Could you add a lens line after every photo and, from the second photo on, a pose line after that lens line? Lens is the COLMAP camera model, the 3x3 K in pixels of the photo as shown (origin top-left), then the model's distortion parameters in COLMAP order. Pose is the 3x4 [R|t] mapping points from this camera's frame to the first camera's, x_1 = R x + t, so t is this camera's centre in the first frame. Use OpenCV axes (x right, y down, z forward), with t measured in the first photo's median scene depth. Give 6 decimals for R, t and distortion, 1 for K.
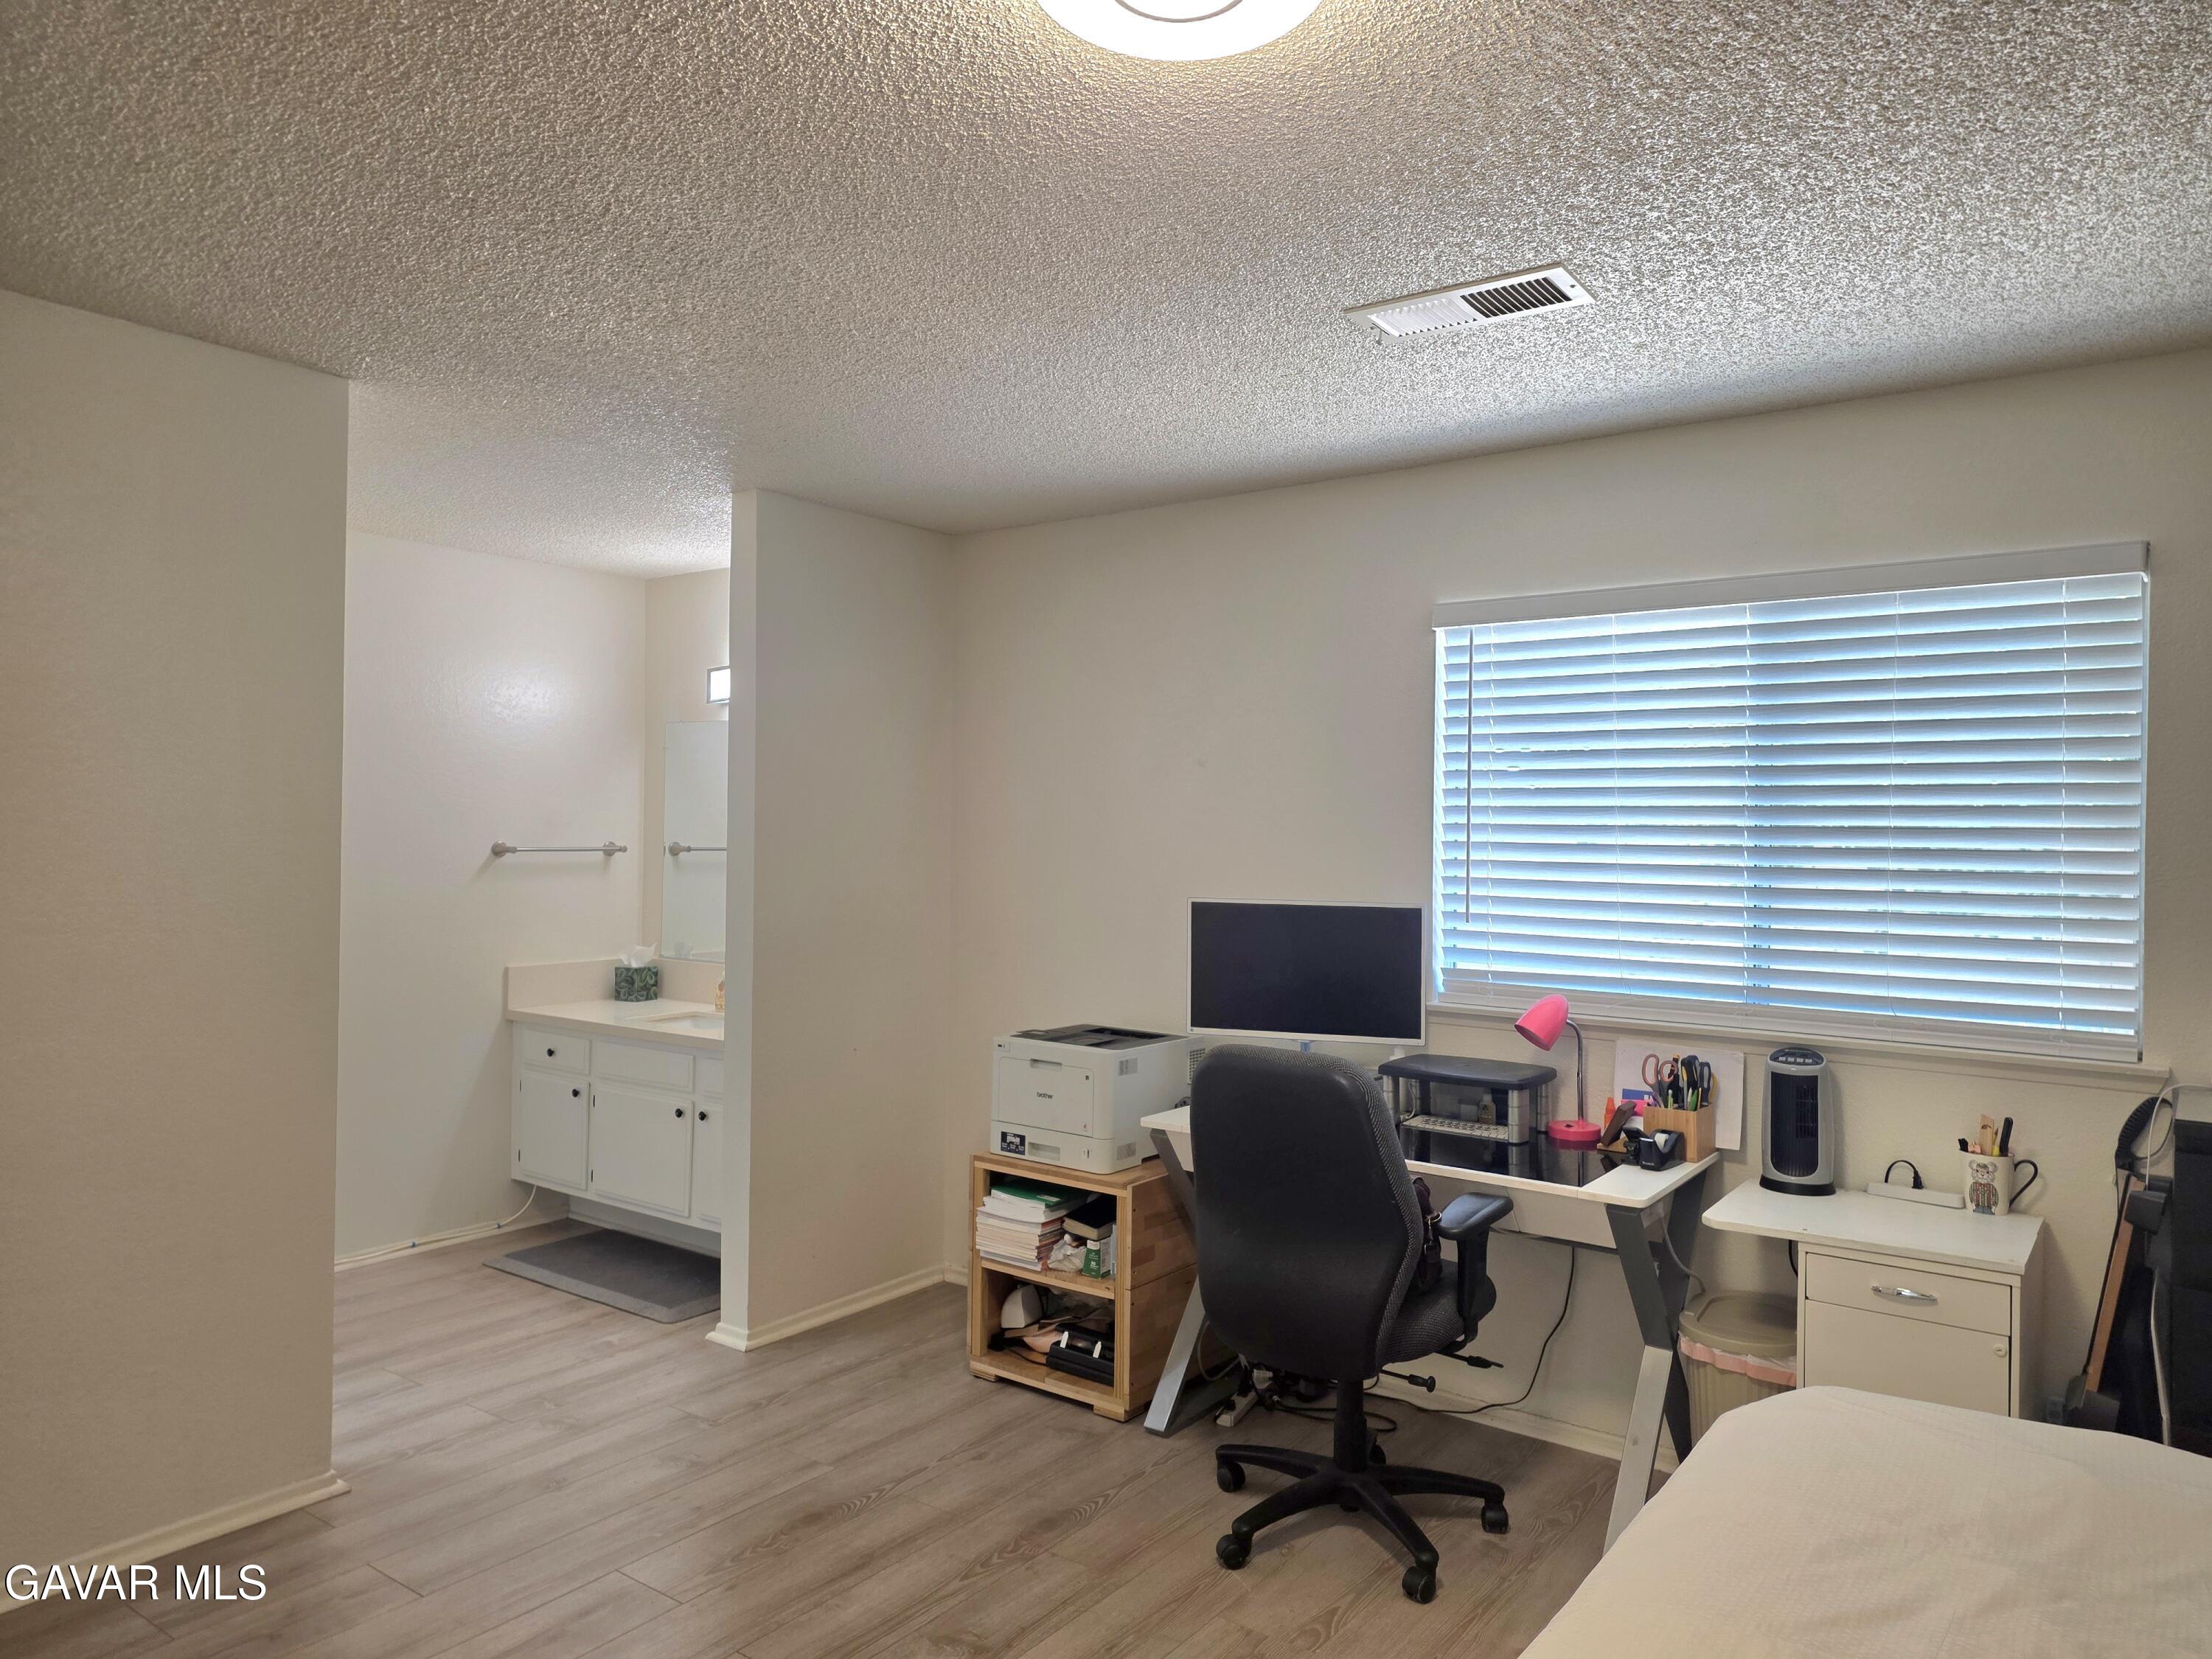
lens RADIAL K [[1467.4, 0, 1106.0], [0, 1467.4, 829.5], [0, 0, 1]] dist [0.059846, -0.037801]
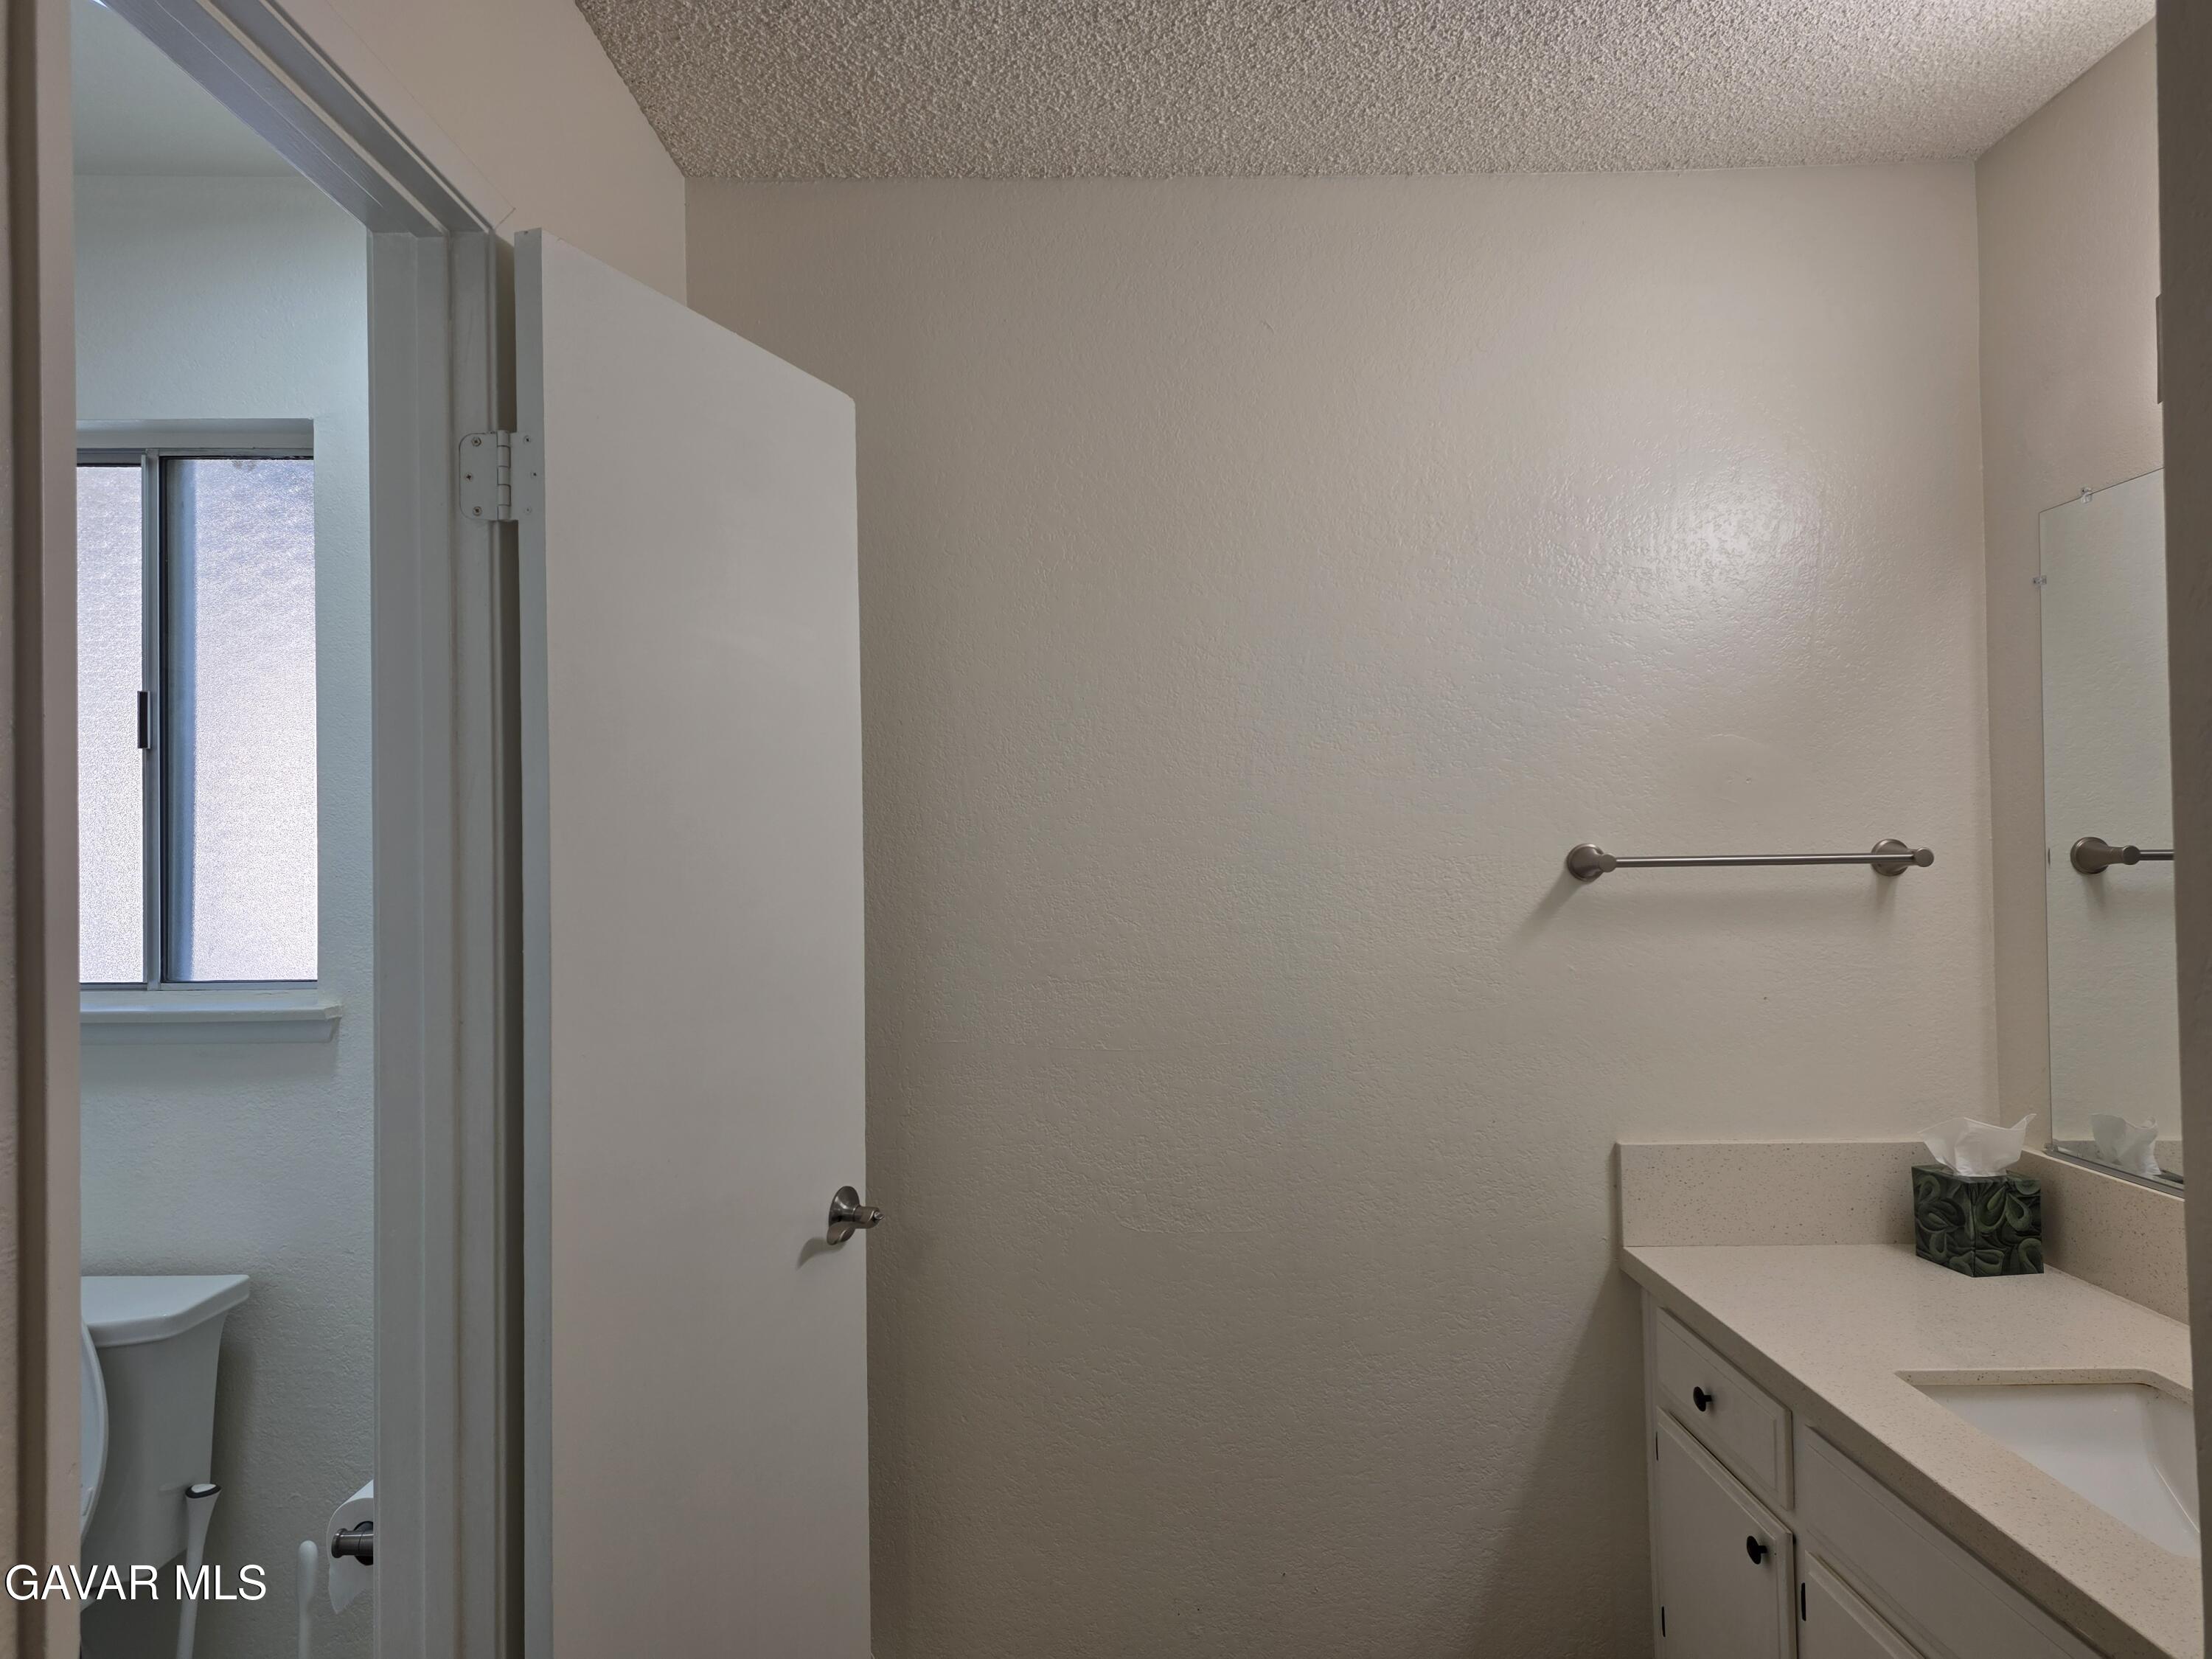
lens RADIAL K [[1467.4, 0, 1106.0], [0, 1467.4, 829.5], [0, 0, 1]] dist [0.059846, -0.037801]
pose [[0.599801, -0.037104, -0.799288, -0.146338], [0.024430, 0.999308, -0.028057, 0.011809], [0.799776, -0.002698, 0.600292, 0.603274]]
